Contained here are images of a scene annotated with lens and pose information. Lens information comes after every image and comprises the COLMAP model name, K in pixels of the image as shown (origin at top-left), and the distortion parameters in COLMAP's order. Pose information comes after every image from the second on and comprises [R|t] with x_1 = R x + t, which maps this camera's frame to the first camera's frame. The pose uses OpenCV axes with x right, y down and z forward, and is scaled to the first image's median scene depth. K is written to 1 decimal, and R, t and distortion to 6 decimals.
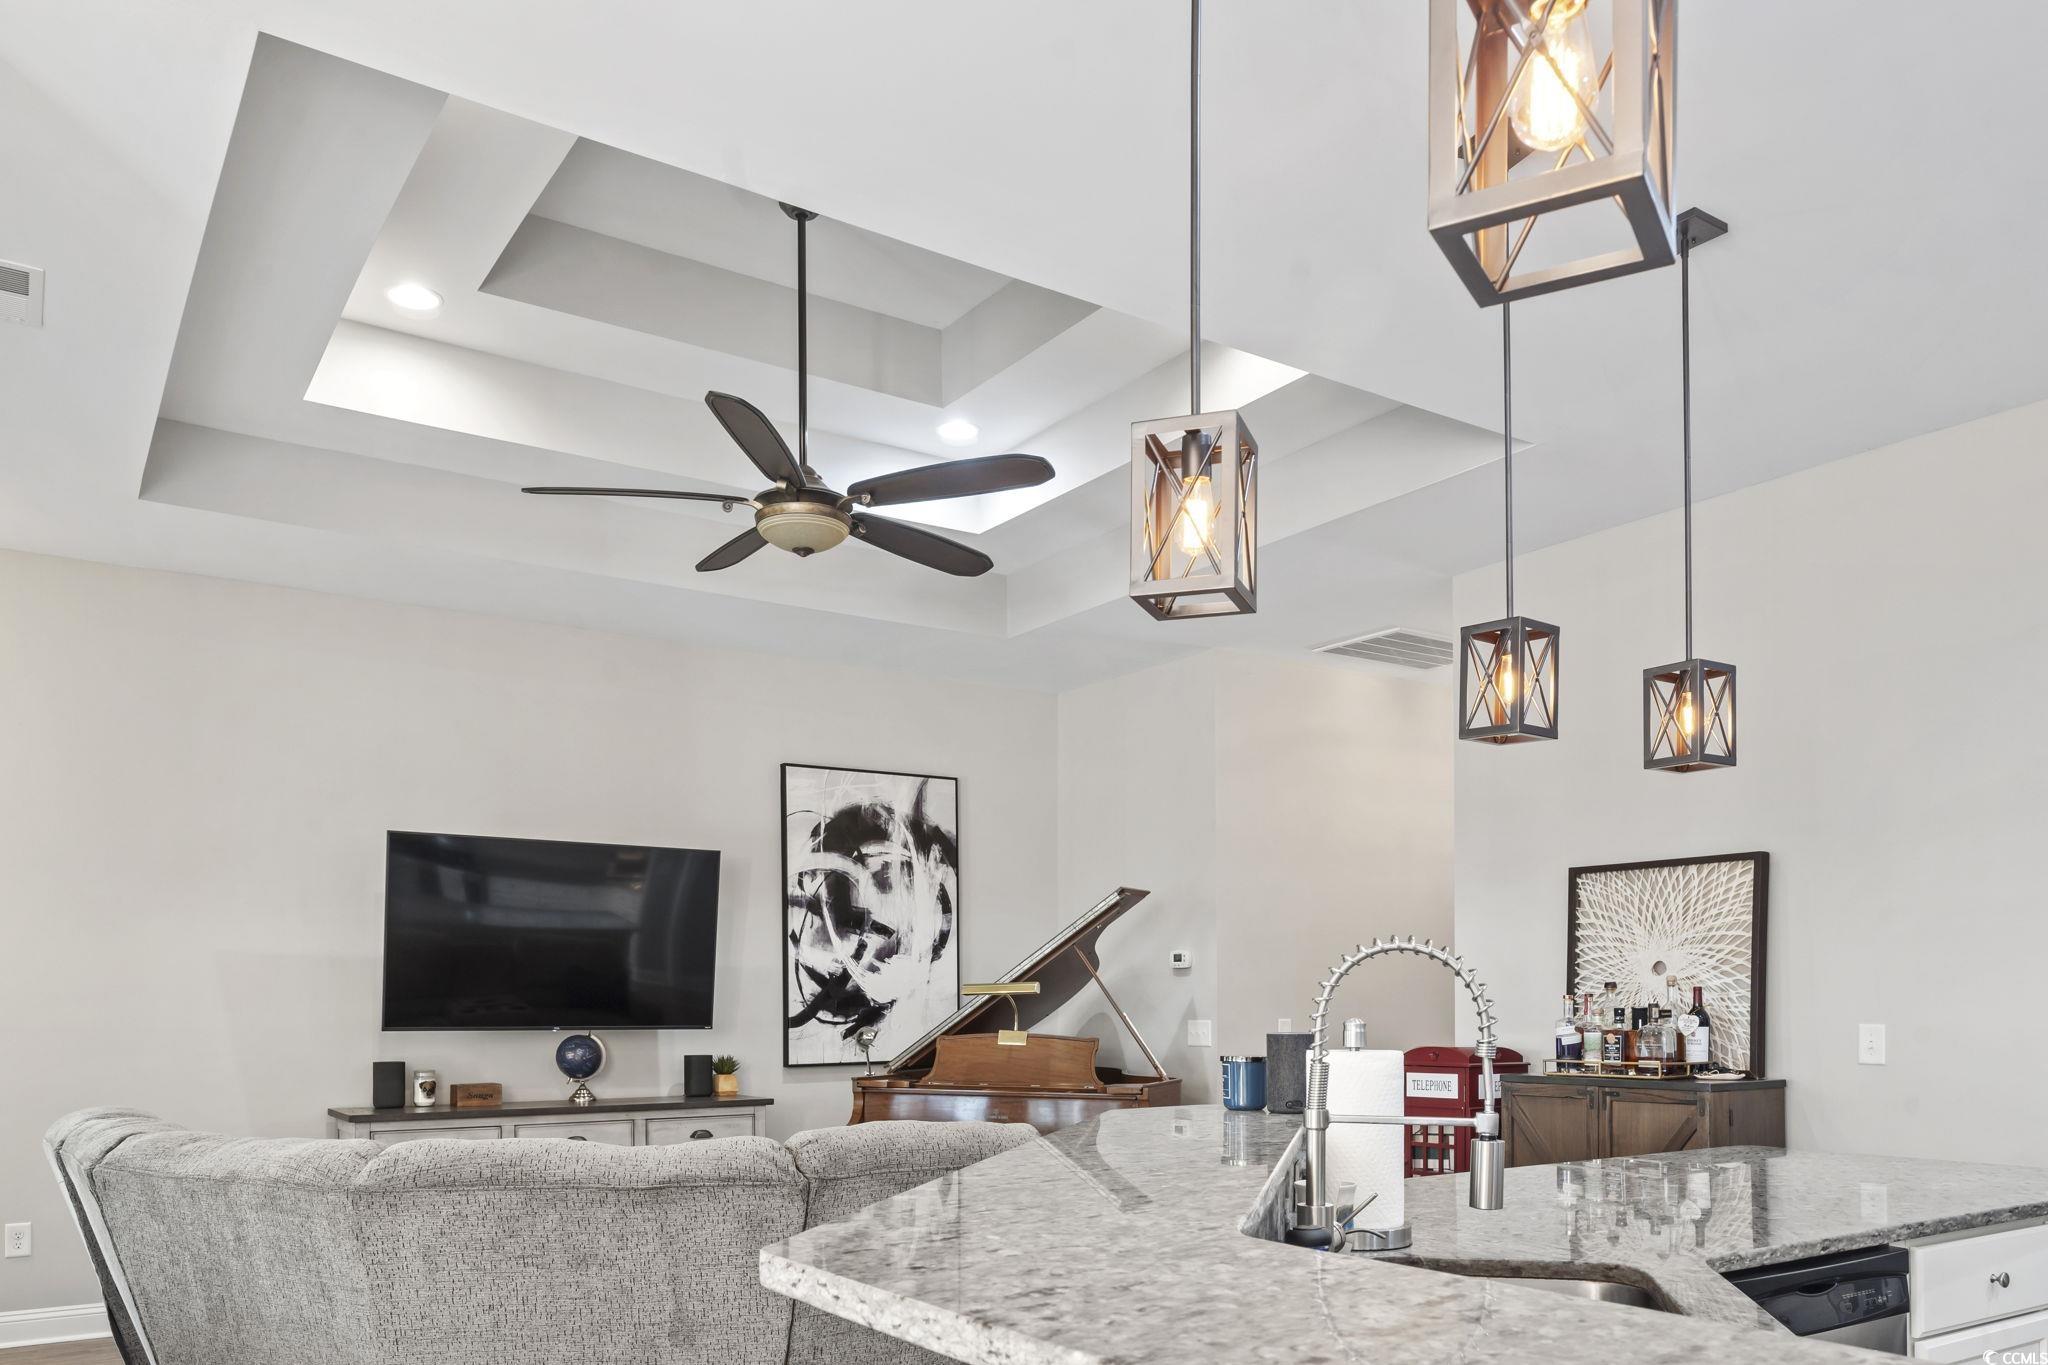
lens RADIAL K [[1503.7, 0, 1022.6], [0, 1503.7, 1008.7], [0, 0, 1]] dist [-0.002895, 0.008750]
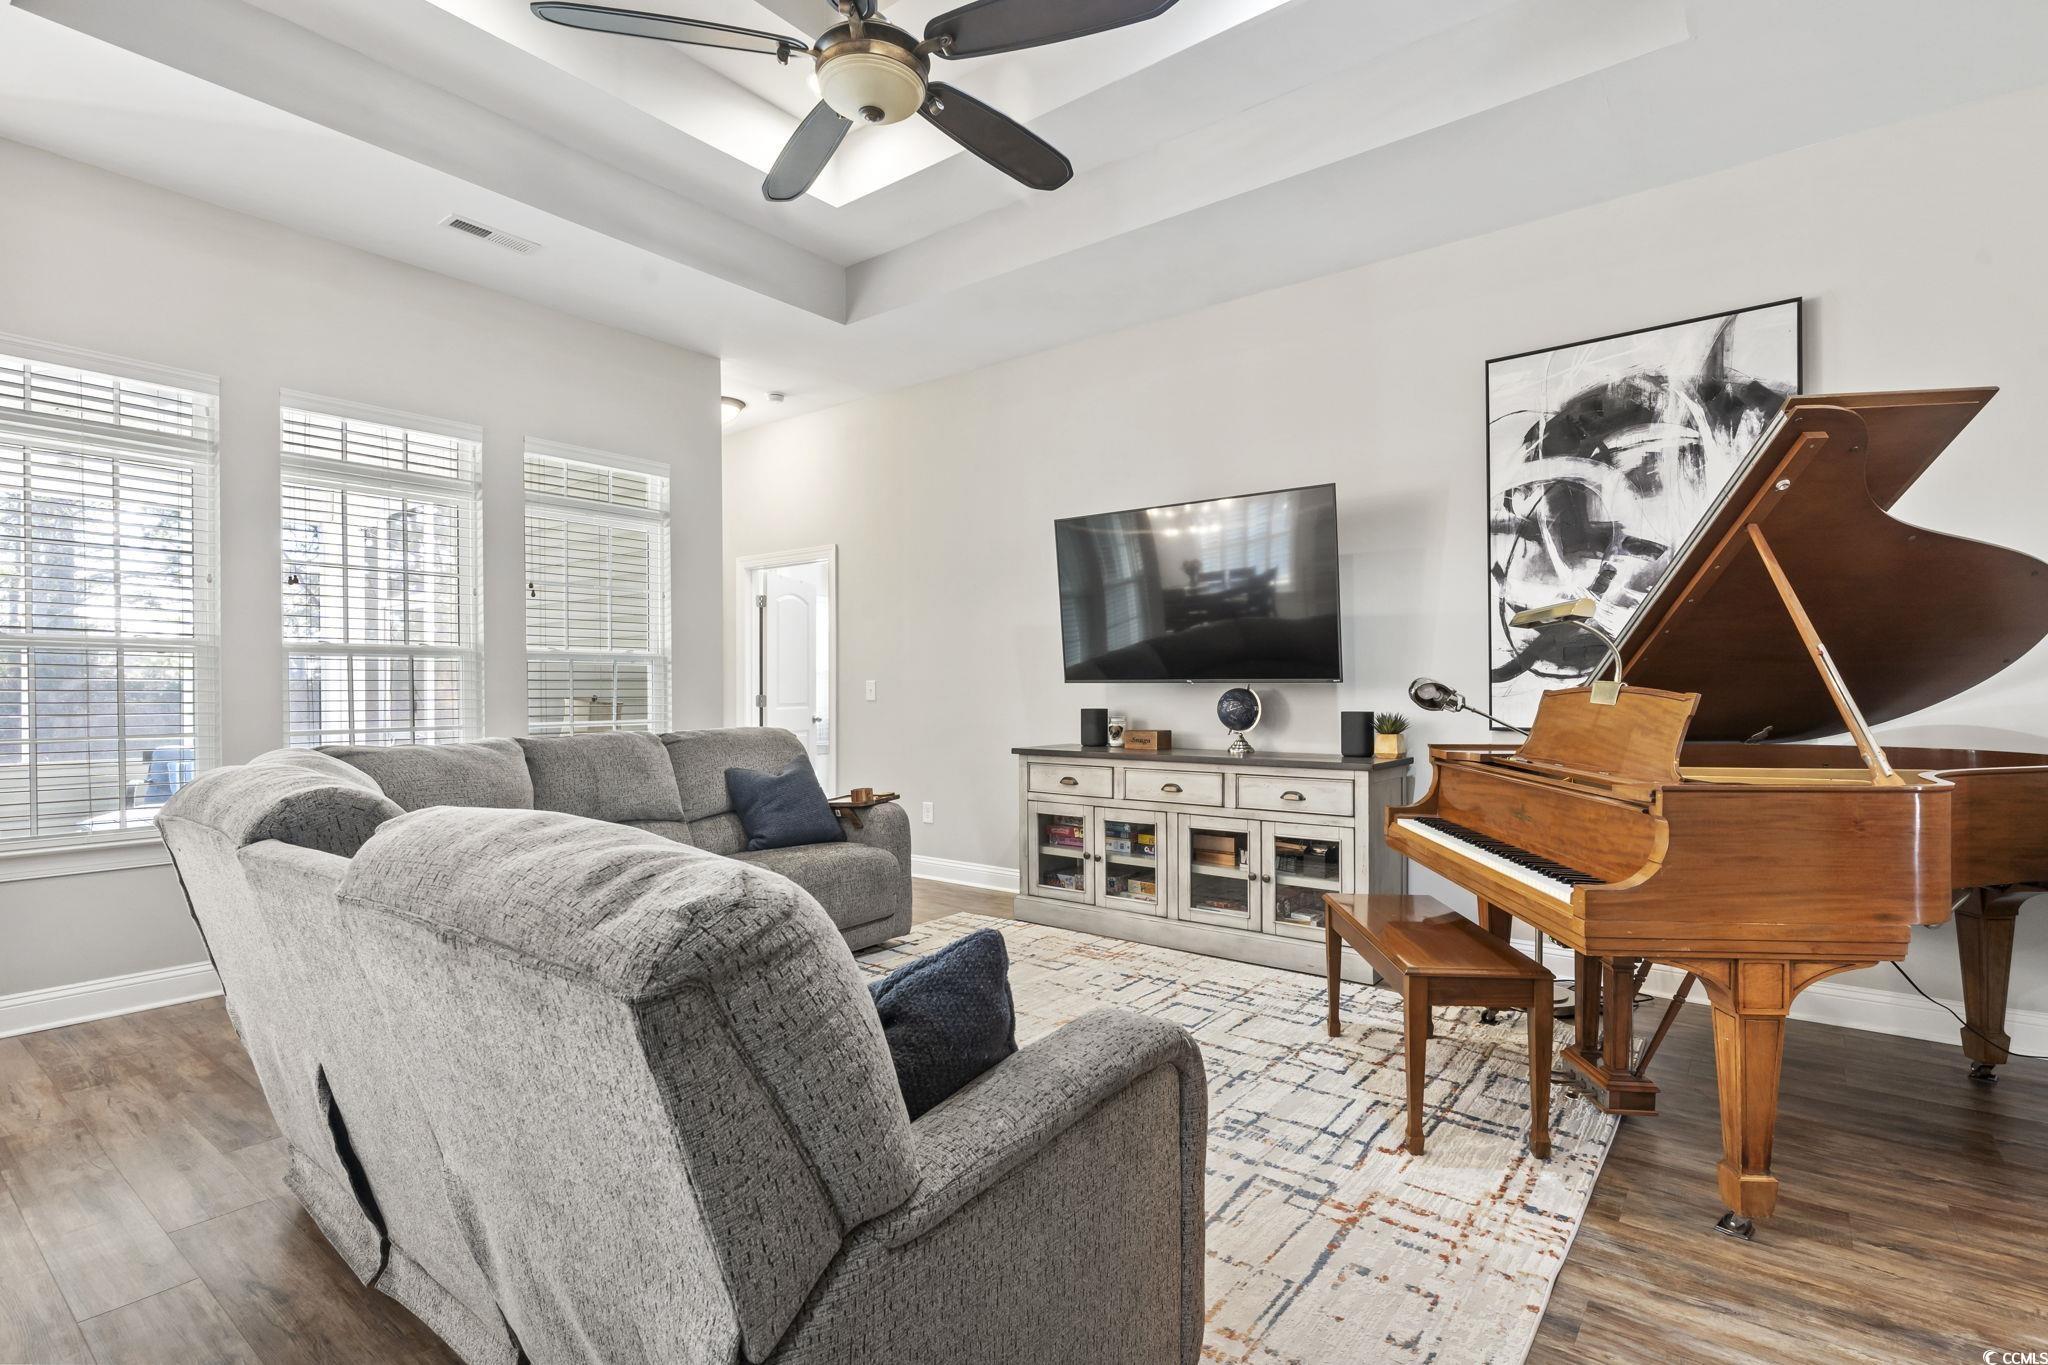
lens RADIAL K [[973.3, 0, 1028.9], [0, 973.3, 692.0], [0, 0, 1]] dist [0.000323, 0.000113]
pose [[0.306904, 0.004534, -0.951730, 0.291485], [0.000111, 0.999988, 0.004799, 0.016284], [0.951740, -0.001578, 0.306900, 0.639018]]
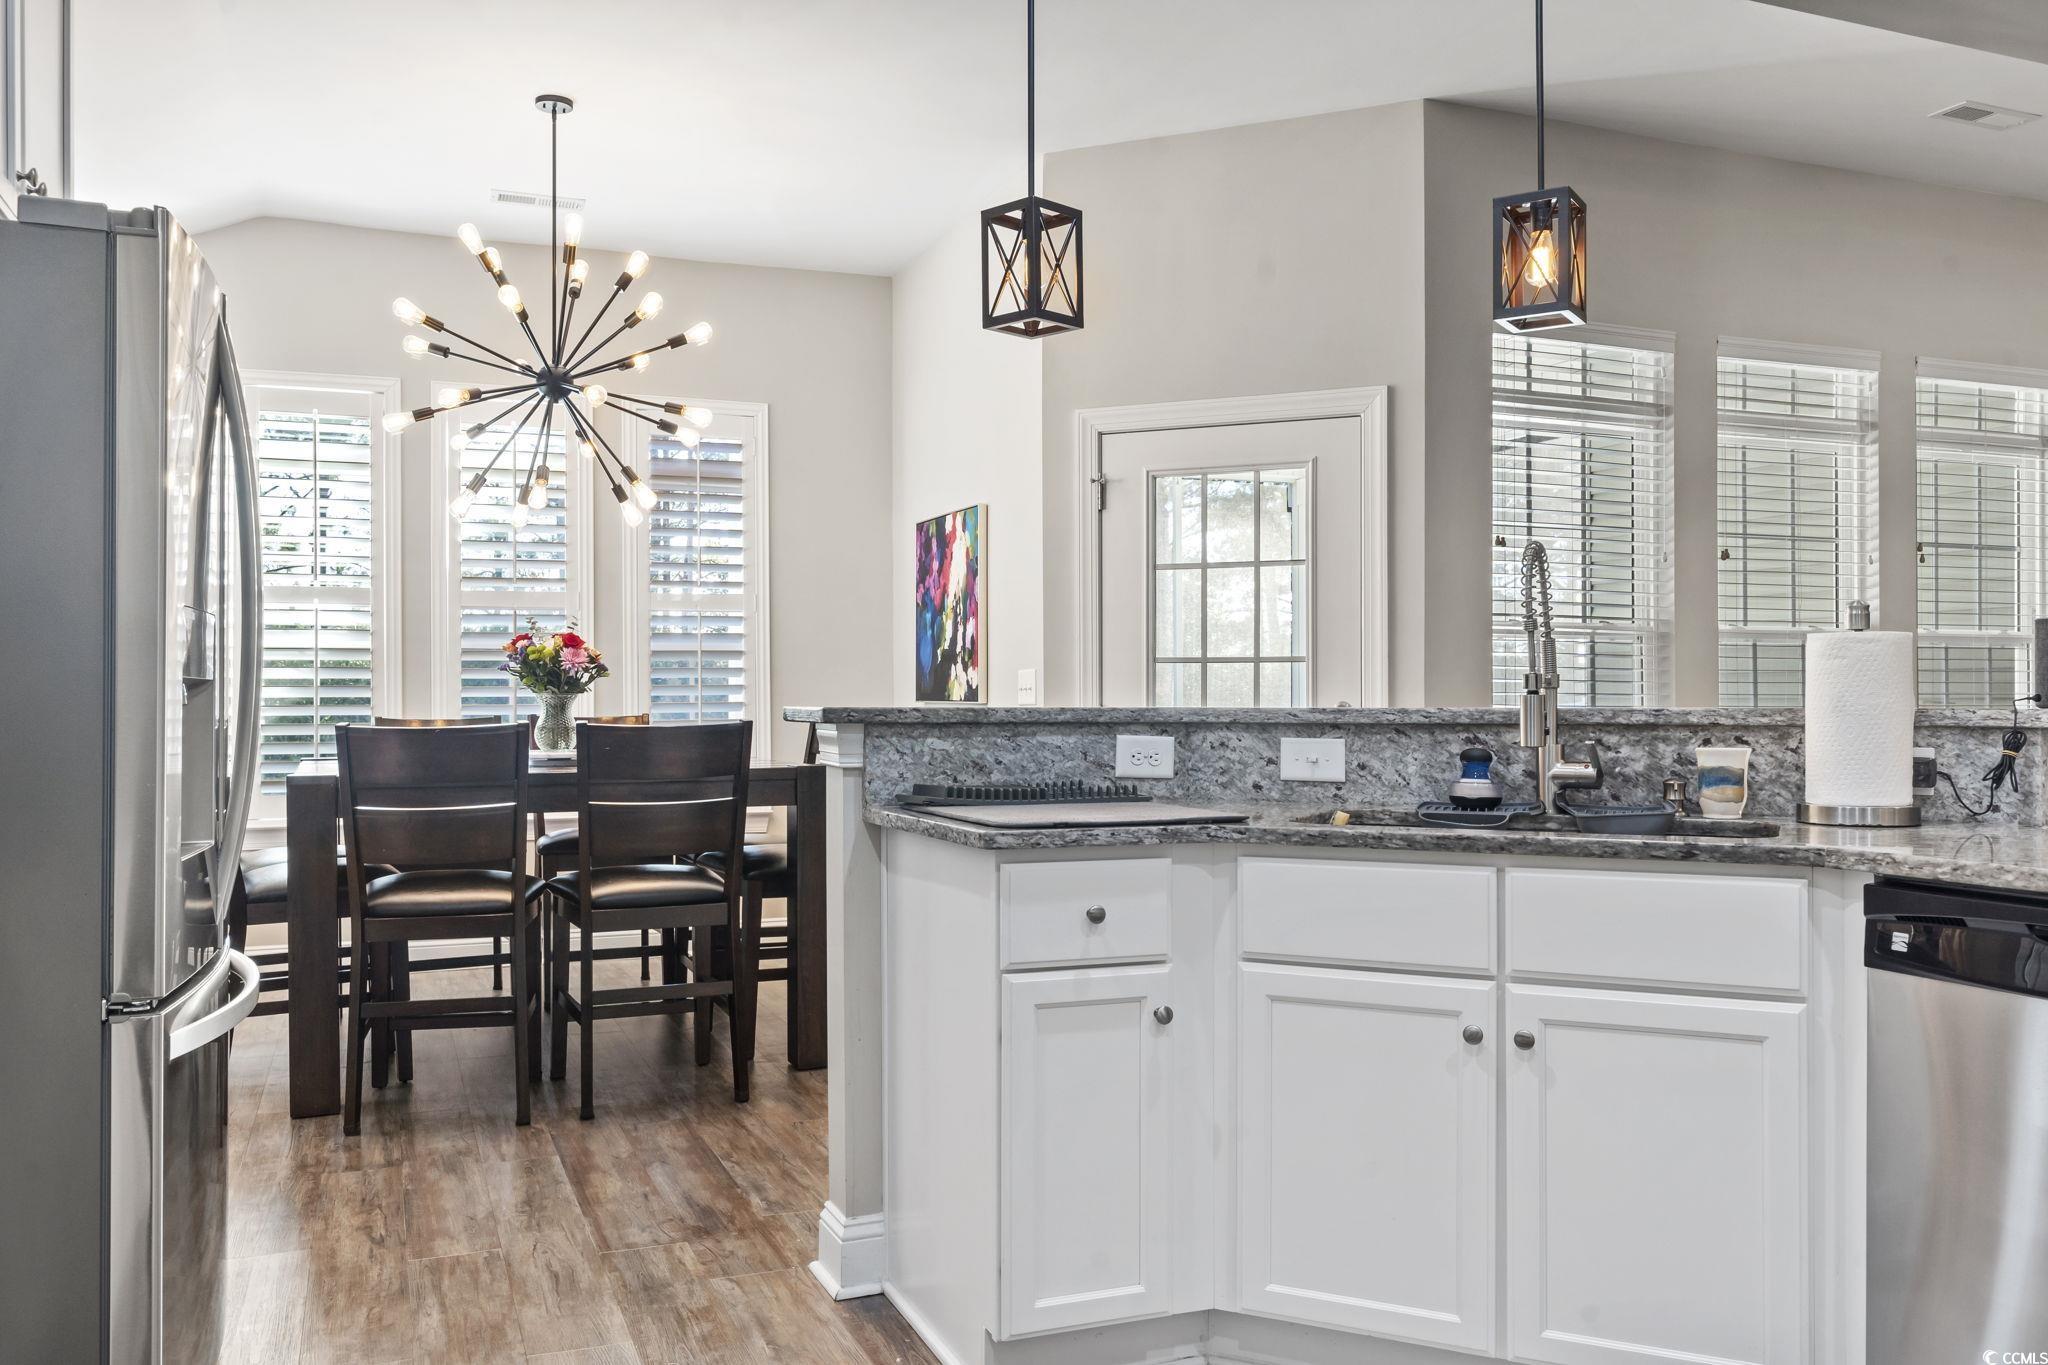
lens RADIAL K [[1599.2, 0, 1017.1], [0, 1599.2, 694.4], [0, 0, 1]] dist [0.008363, -0.013168]
pose [[-0.215974, 0.001179, -0.976398, 0.485519], [-0.001997, 0.999997, 0.001649, 0.023627], [0.976397, 0.002306, -0.215971, 0.232894]]
